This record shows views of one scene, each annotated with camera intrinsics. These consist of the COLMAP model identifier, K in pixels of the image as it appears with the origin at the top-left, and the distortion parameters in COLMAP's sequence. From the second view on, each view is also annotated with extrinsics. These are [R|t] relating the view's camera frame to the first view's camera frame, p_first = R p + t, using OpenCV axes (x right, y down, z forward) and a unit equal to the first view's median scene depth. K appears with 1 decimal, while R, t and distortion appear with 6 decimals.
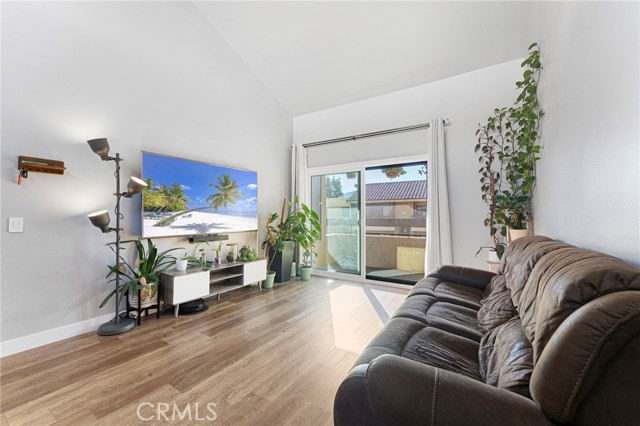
lens RADIAL K [[256.2, 0, 322.1], [0, 256.2, 210.1], [0, 0, 1]] dist [-0.000666, -0.000129]
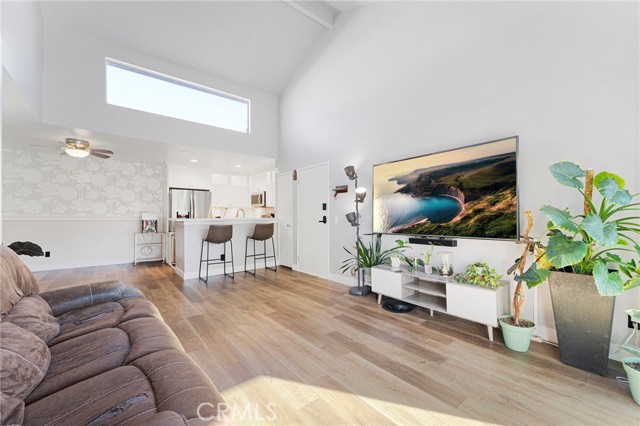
lens RADIAL K [[255.5, 0, 318.4], [0, 255.5, 215.3], [0, 0, 1]] dist [-0.001530, -0.000282]
pose [[-0.312602, 0.001549, -0.949883, 0.482581], [0.029344, 0.999537, -0.008027, 0.019478], [0.949431, -0.030382, -0.312503, 0.899173]]
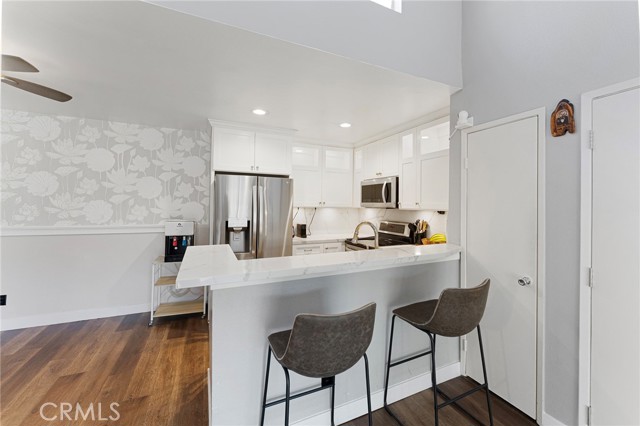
lens RADIAL K [[257.3, 0, 324.9], [0, 257.3, 201.9], [0, 0, 1]] dist [-0.000166, -0.000028]
pose [[-0.541137, -0.006991, -0.840906, -0.311850], [0.014405, 0.999742, -0.017581, -0.086746], [0.840811, -0.021627, -0.540896, 0.192872]]
